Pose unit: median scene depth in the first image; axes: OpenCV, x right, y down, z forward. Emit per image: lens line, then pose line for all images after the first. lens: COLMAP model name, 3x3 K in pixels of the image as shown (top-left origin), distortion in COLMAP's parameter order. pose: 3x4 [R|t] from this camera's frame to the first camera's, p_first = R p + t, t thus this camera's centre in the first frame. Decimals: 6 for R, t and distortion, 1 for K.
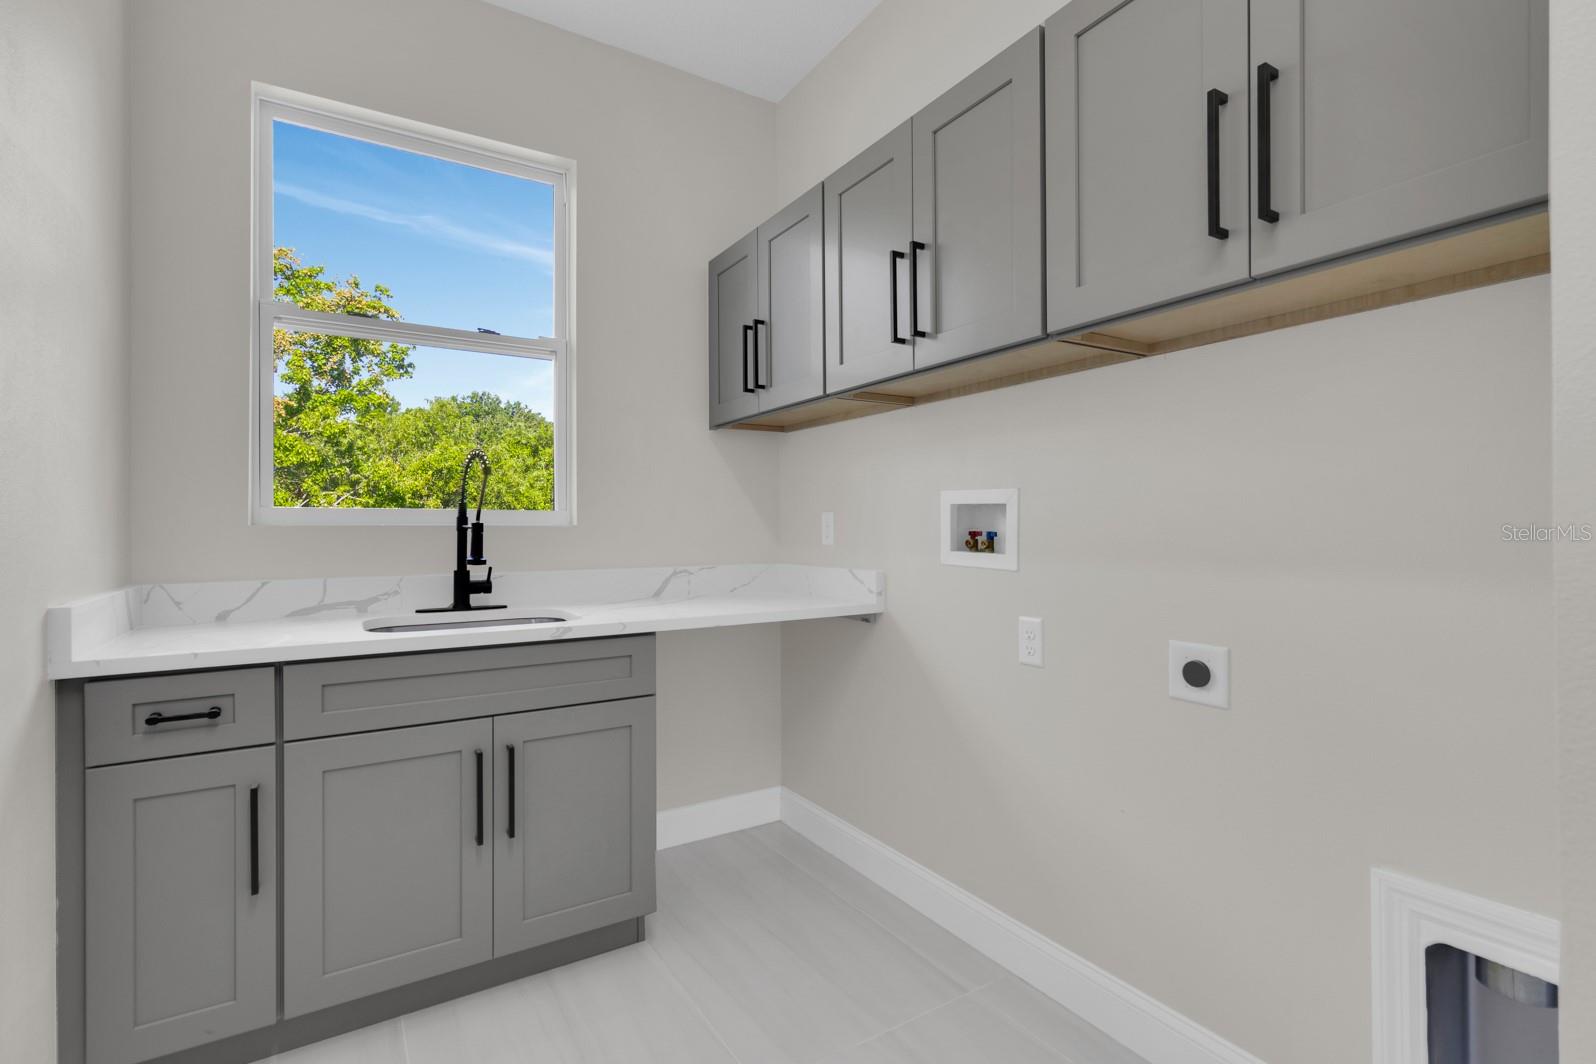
lens RADIAL K [[727.9, 0, 805.1], [0, 727.9, 522.7], [0, 0, 1]] dist [-0.001184, -0.000604]
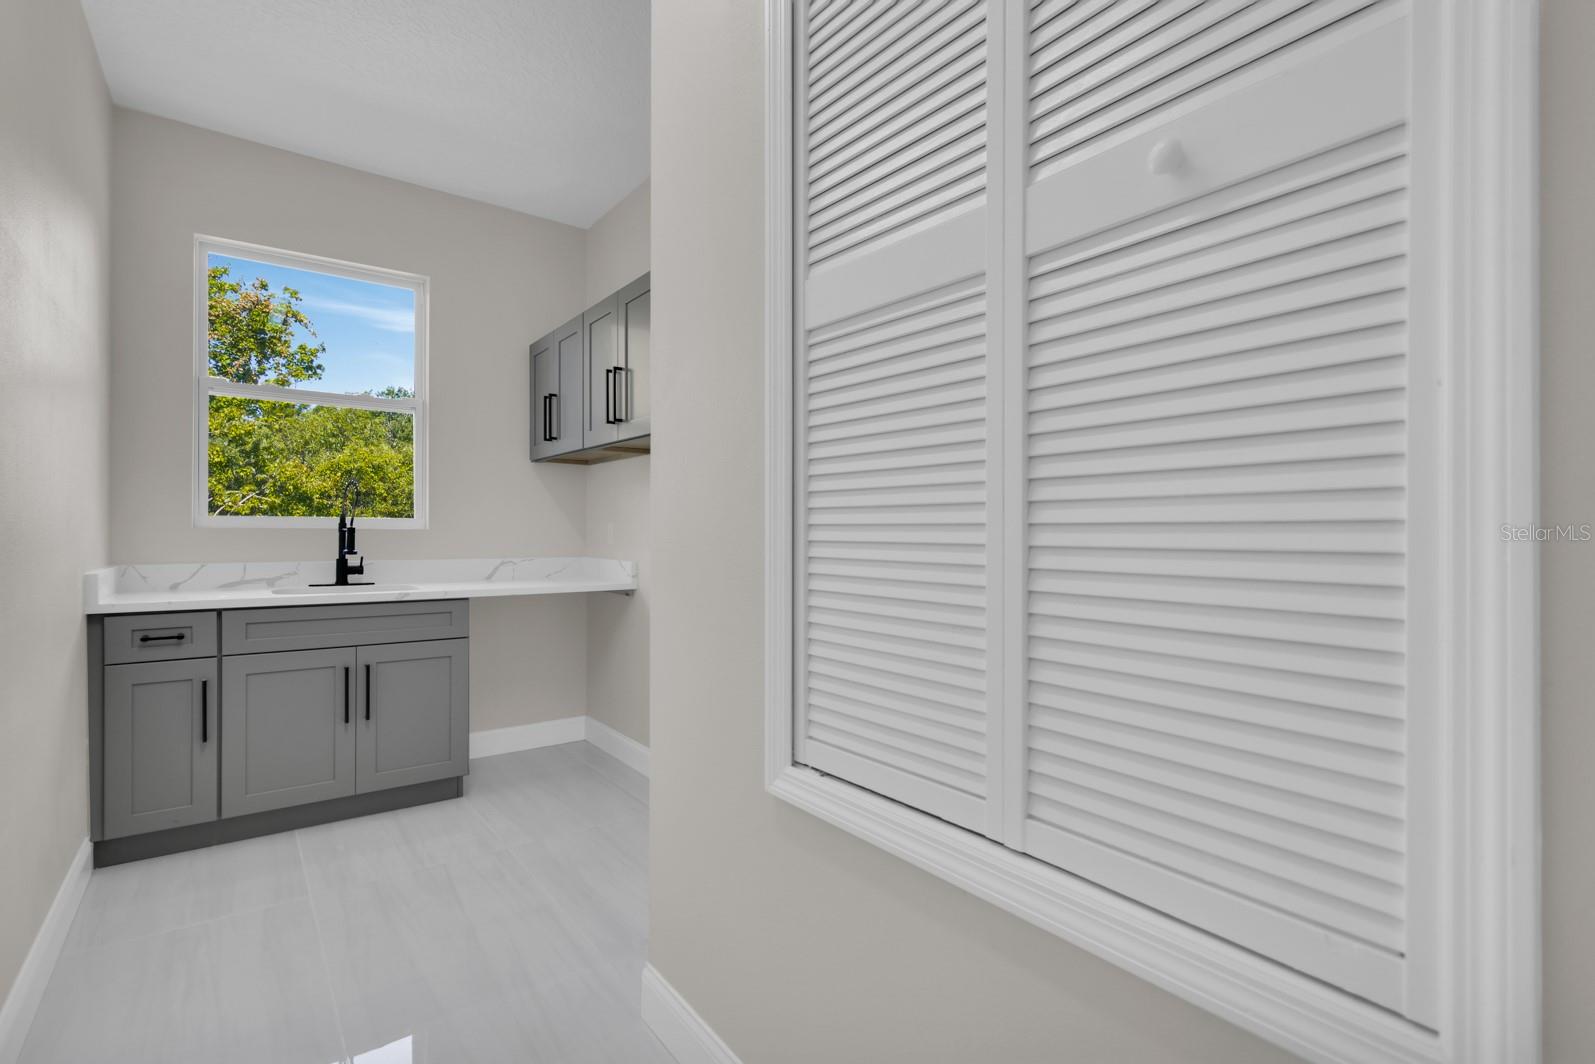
lens RADIAL K [[714.1, 0, 797.5], [0, 714.1, 532.0], [0, 0, 1]] dist [0.000529, 0.000560]
pose [[0.995778, 0.009652, 0.091283, 0.276116], [-0.010444, 0.999912, 0.008197, -0.009495], [-0.091195, -0.009116, 0.995791, -0.463161]]
